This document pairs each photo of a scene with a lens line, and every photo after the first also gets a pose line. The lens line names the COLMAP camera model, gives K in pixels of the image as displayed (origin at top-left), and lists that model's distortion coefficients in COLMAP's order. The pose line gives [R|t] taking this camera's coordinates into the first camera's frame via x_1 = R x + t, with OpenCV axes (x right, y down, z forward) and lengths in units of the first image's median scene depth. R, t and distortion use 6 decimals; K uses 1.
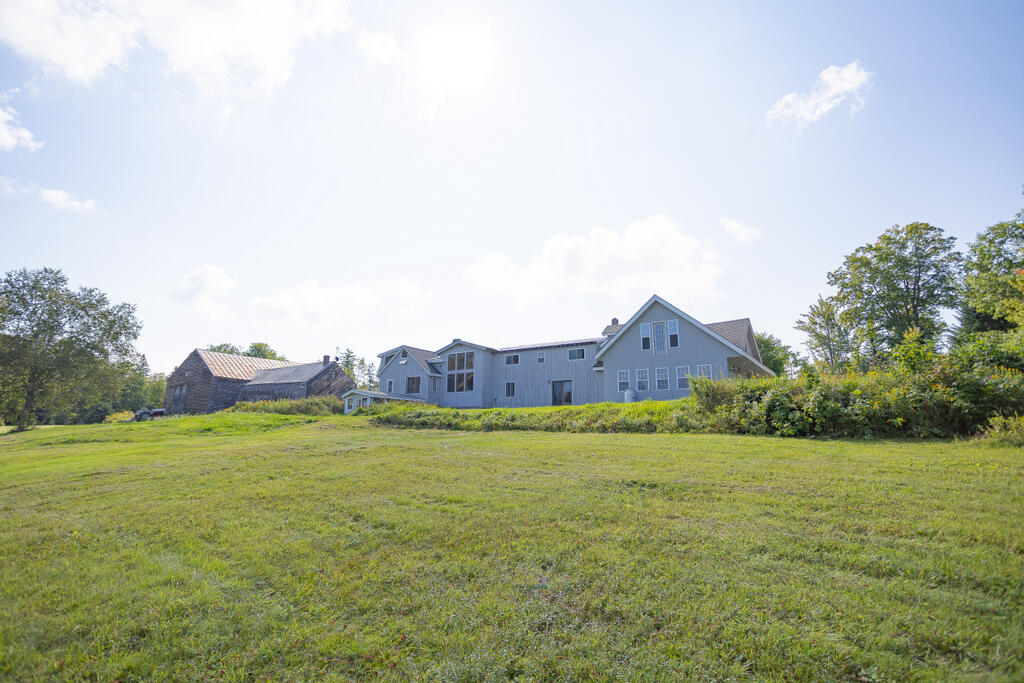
lens RADIAL K [[507.1, 0, 512.0], [0, 507.1, 341.5], [0, 0, 1]] dist [-0.020865, 0.001079]
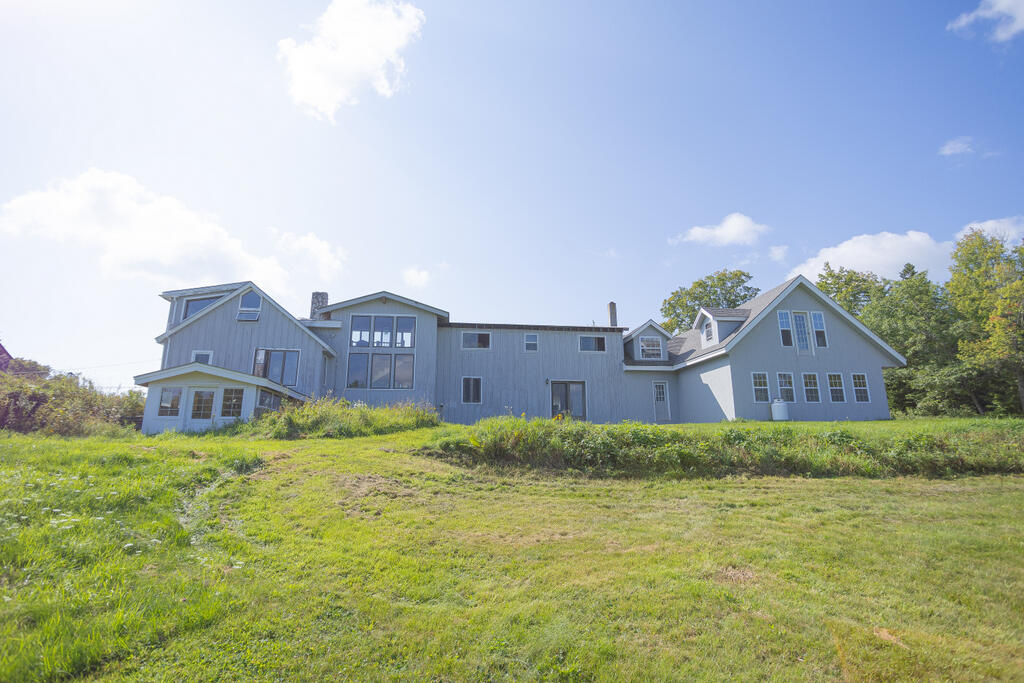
lens RADIAL K [[507.1, 0, 512.0], [0, 507.1, 341.5], [0, 0, 1]] dist [-0.020865, 0.001079]
pose [[0.715605, 0.120819, 0.687977, -0.406752], [-0.106468, 0.992285, -0.063516, 0.075399], [-0.690343, -0.027795, 0.722948, 0.569539]]
